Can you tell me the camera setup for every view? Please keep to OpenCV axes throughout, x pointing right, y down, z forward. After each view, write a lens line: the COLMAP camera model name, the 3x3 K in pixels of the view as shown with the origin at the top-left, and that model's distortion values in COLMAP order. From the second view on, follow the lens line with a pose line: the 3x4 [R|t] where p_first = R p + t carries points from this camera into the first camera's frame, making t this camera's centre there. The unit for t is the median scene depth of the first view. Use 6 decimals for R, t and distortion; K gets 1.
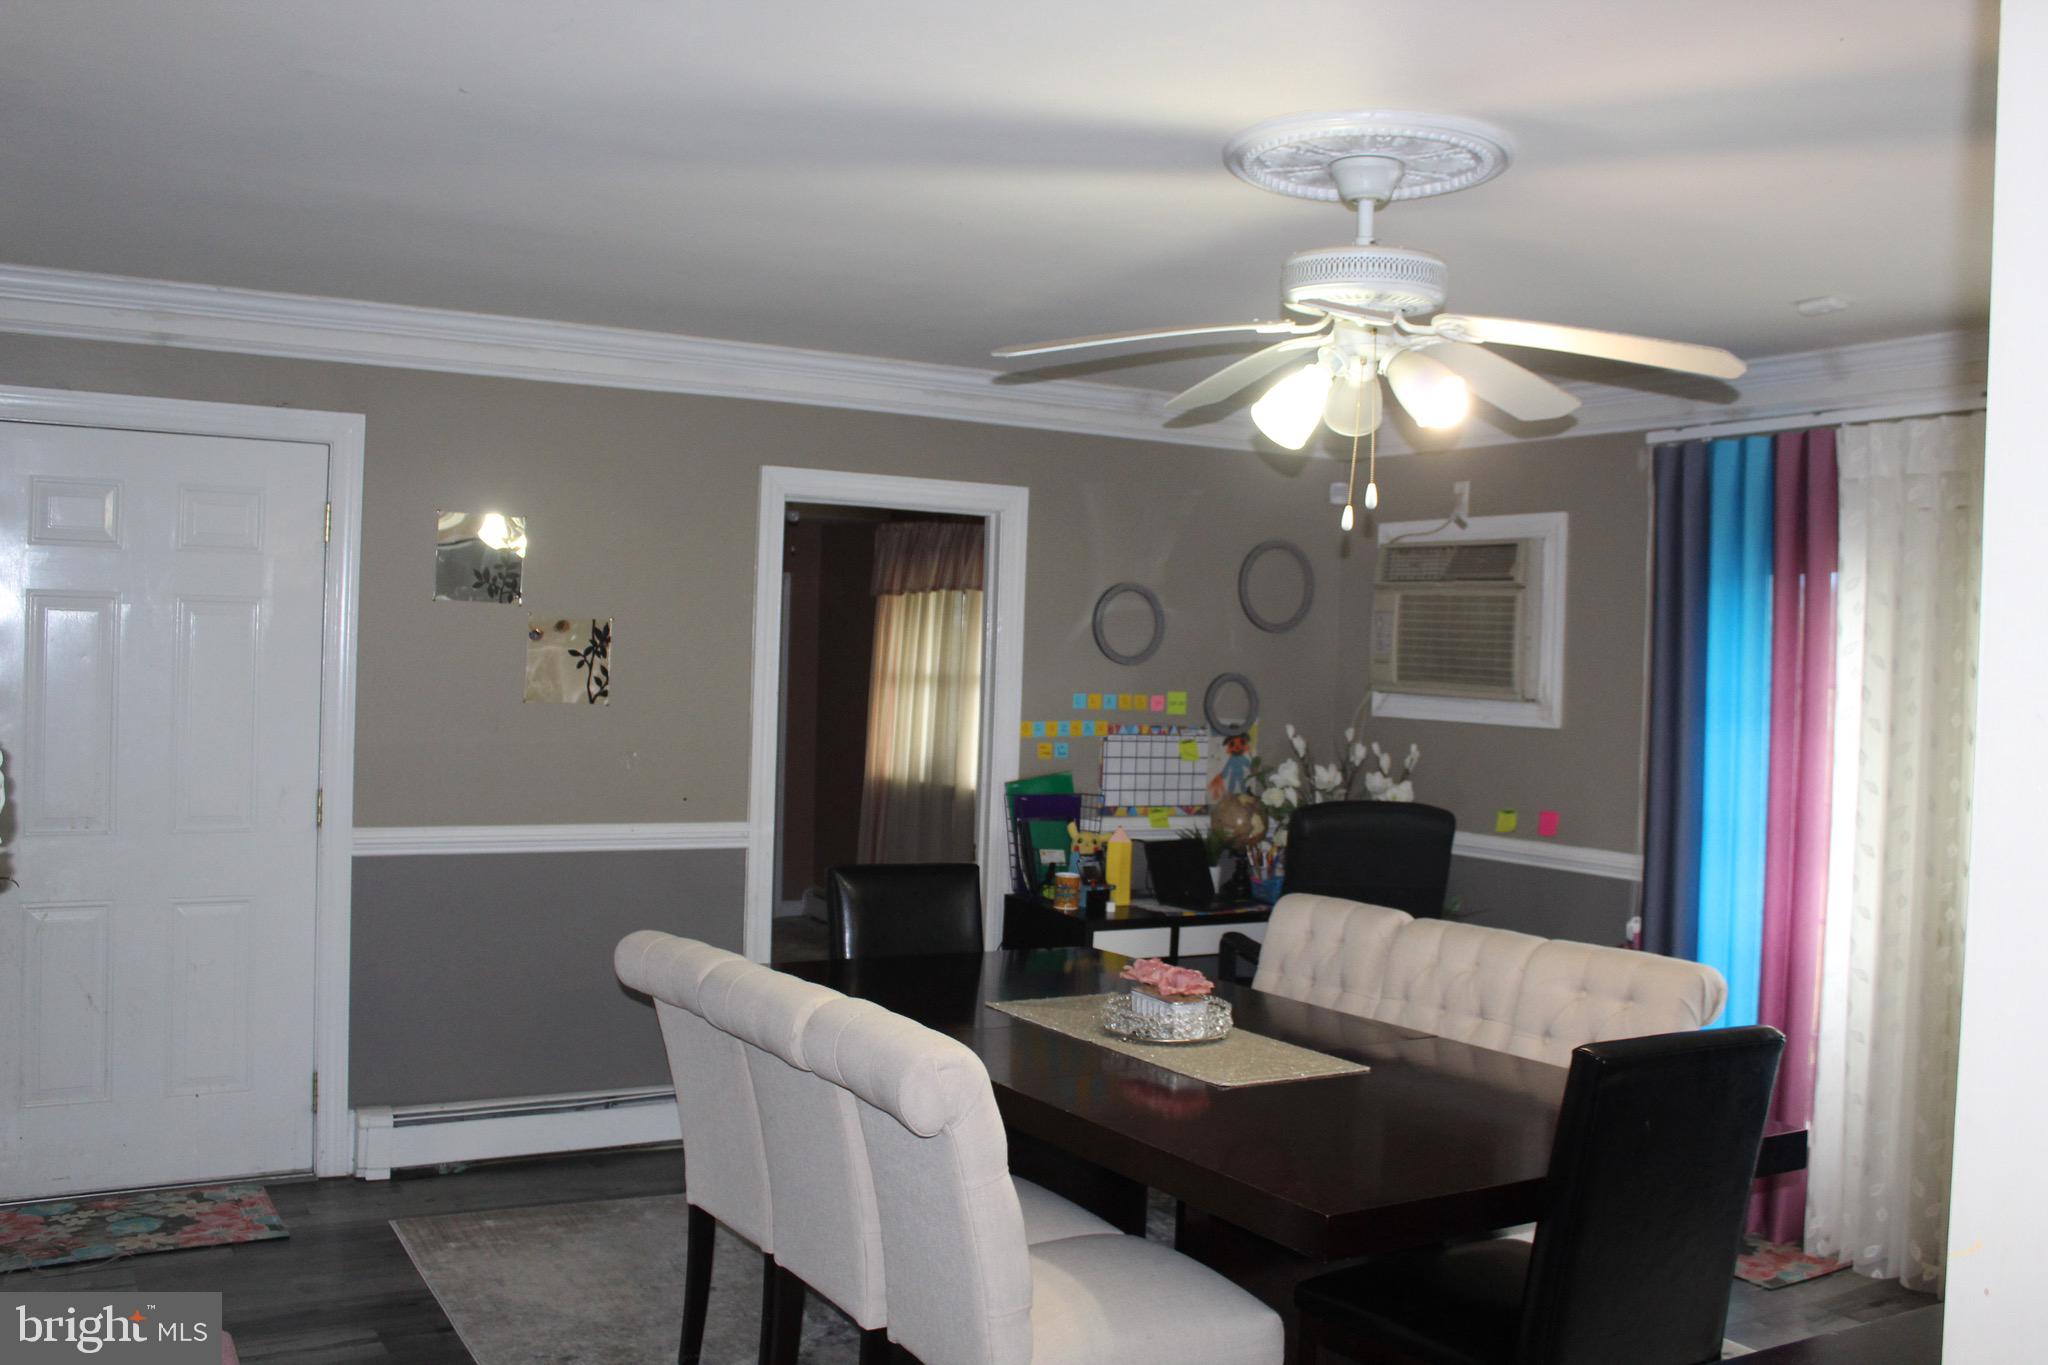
lens RADIAL K [[1869.8, 0, 1029.1], [0, 1869.8, 657.7], [0, 0, 1]] dist [-0.158431, 0.156652]
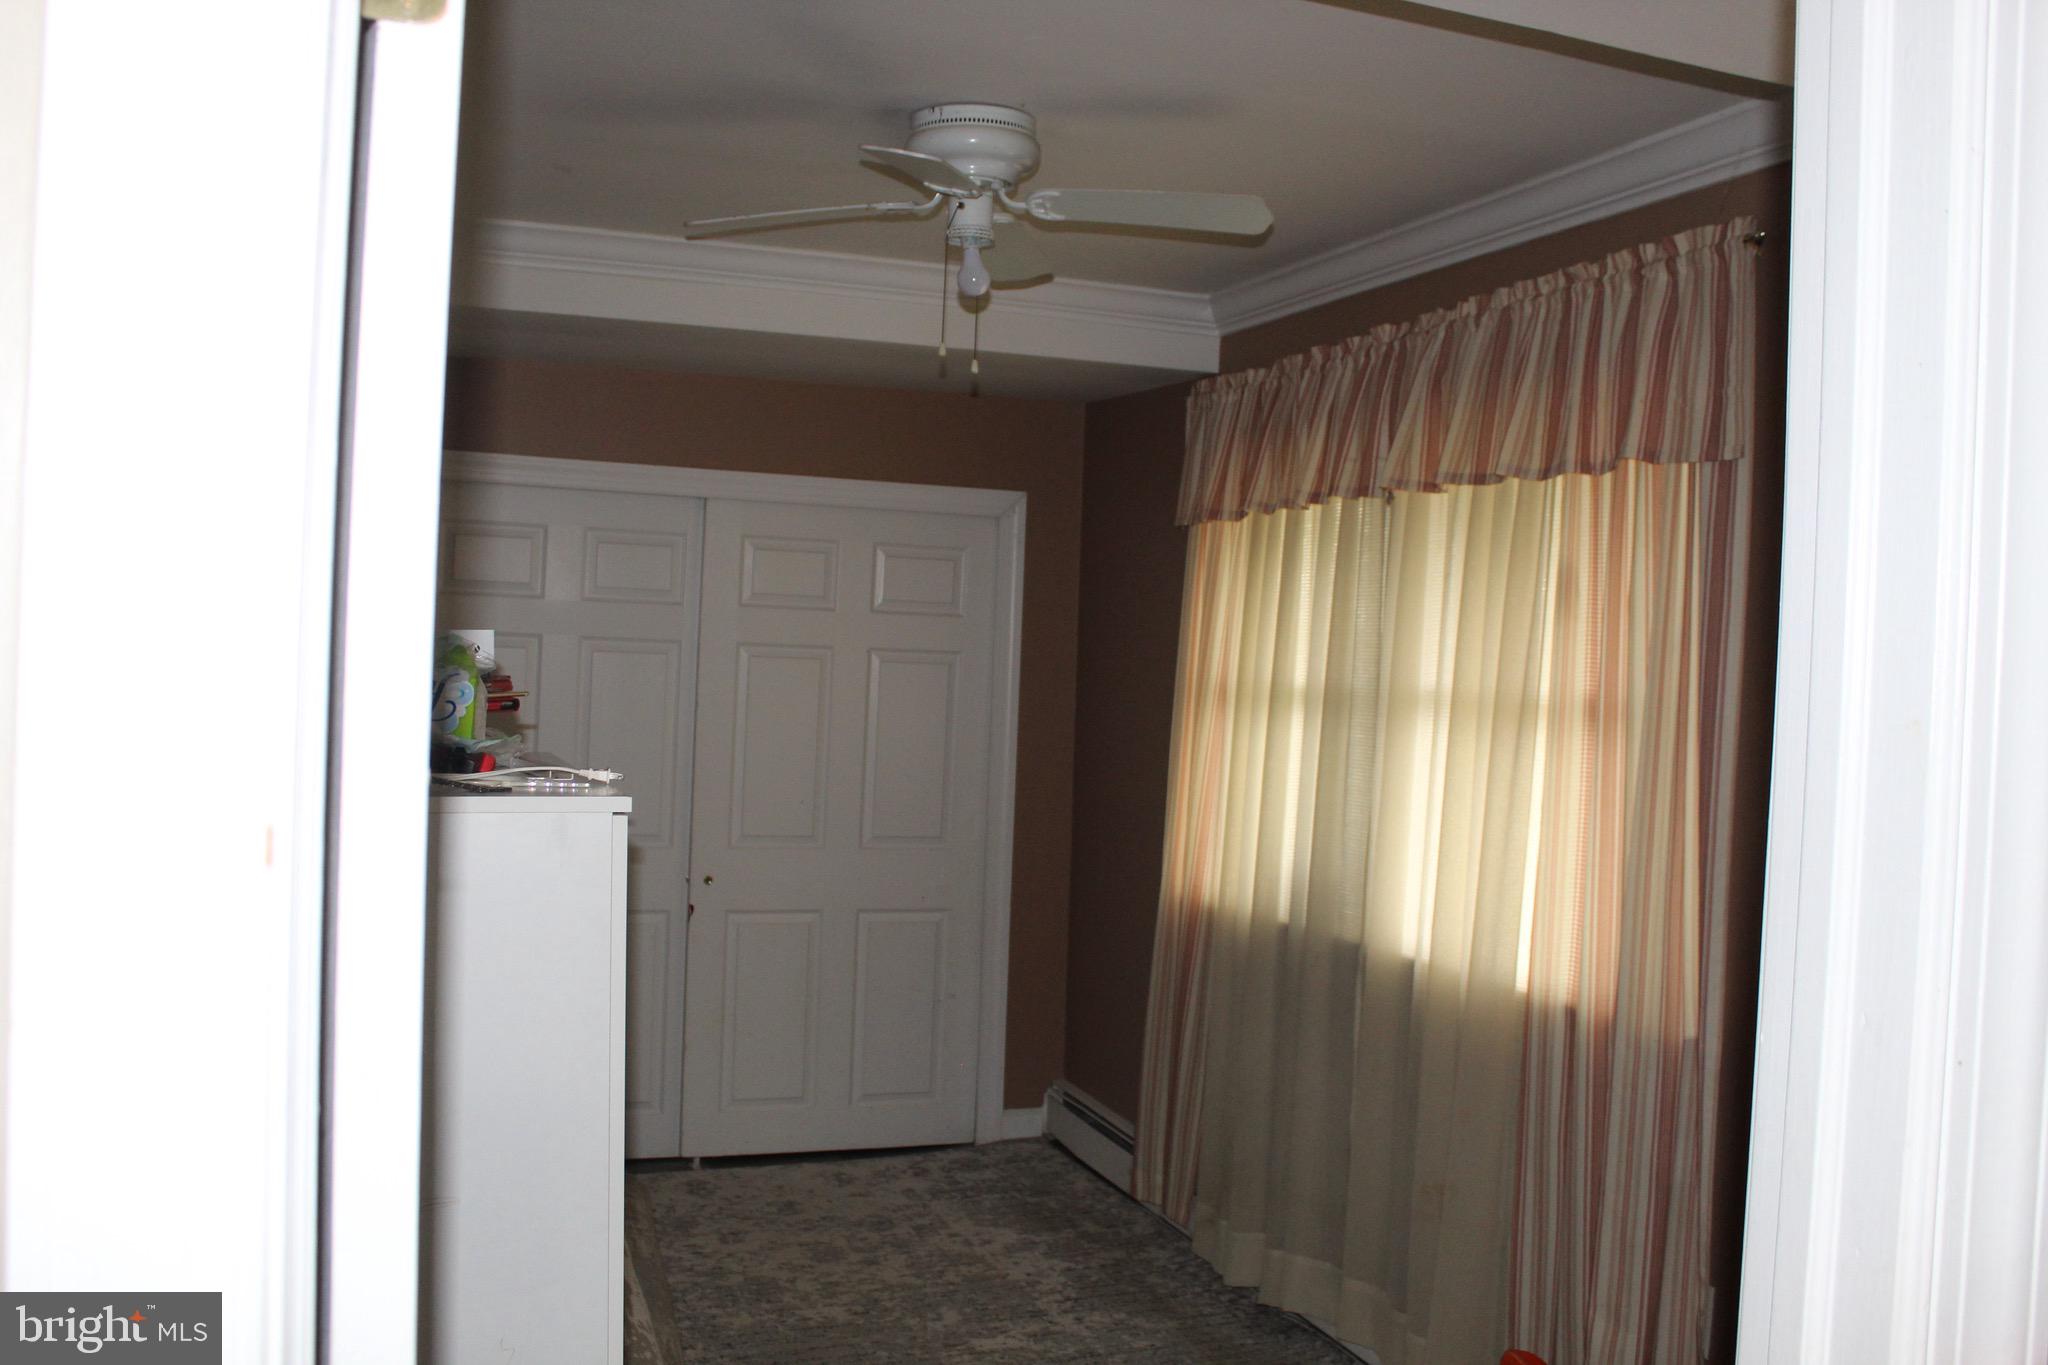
lens RADIAL K [[1869.5, 0, 1031.5], [0, 1869.5, 654.5], [0, 0, 1]] dist [-0.154569, 0.152067]
pose [[0.985485, 0.008008, -0.169571, -0.042504], [-0.009037, 0.999945, -0.005294, 0.003910], [0.169520, 0.006749, 0.985504, 0.555497]]
